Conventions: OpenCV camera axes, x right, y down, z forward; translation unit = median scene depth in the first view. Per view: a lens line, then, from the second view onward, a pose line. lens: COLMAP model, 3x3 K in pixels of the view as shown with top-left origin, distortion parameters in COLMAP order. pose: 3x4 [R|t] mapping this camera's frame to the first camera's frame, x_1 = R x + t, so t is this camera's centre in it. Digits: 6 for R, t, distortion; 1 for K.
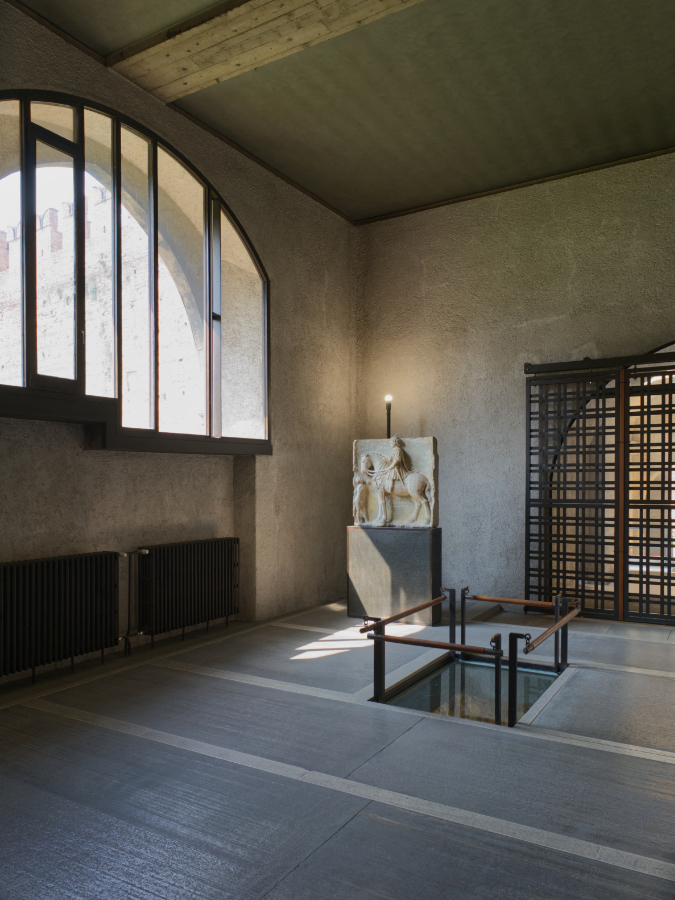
lens RADIAL K [[609.7, 0, 328.9], [0, 609.7, 498.1], [0, 0, 1]] dist [-0.001555, 0.005305]
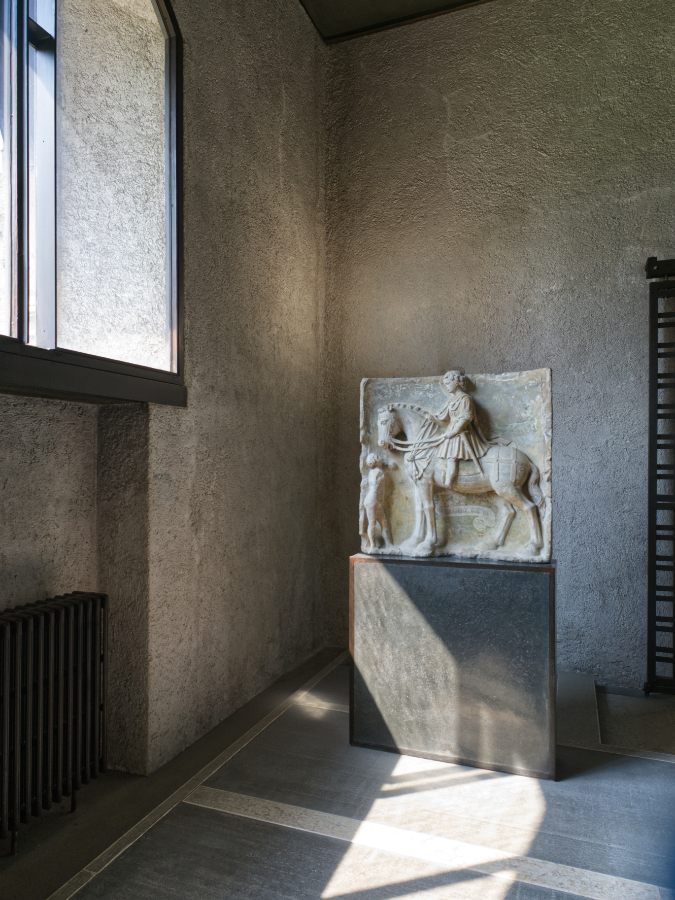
lens RADIAL K [[595.8, 0, 369.0], [0, 595.8, 468.4], [0, 0, 1]] dist [0.003426, 0.003130]
pose [[0.973849, 0.002969, 0.227177, -0.060084], [0.001534, 0.999806, -0.019644, -0.013214], [-0.227192, 0.019479, 0.973655, 0.517629]]
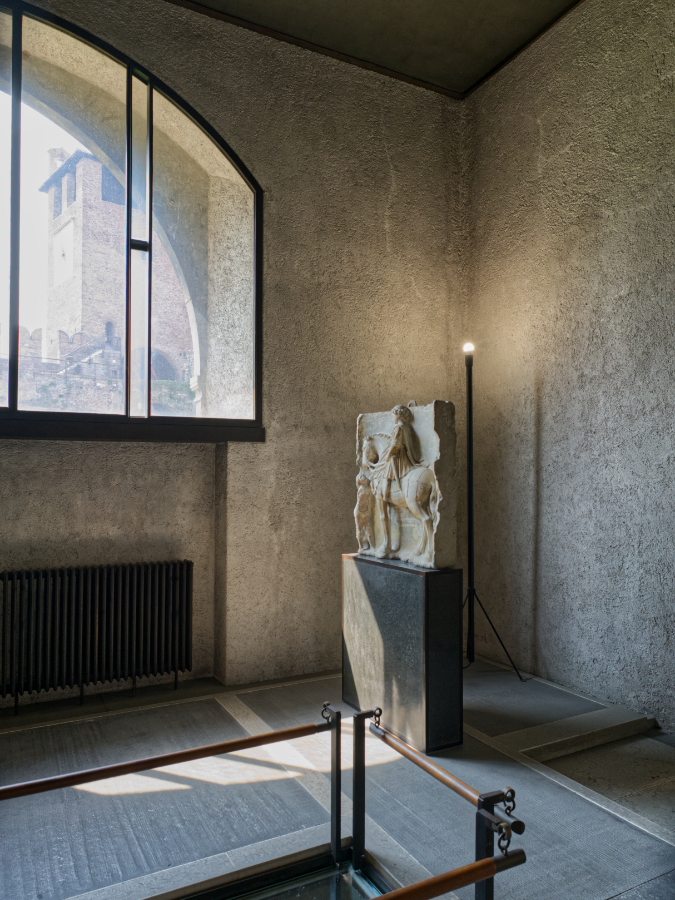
lens RADIAL K [[644.8, 0, 337.0], [0, 644.8, 474.3], [0, 0, 1]] dist [-0.006284, 0.007301]
pose [[0.885941, 0.002384, -0.463792, 0.315361], [-0.017447, 0.999450, -0.028191, -0.015350], [0.463470, 0.033067, 0.885495, 0.399955]]
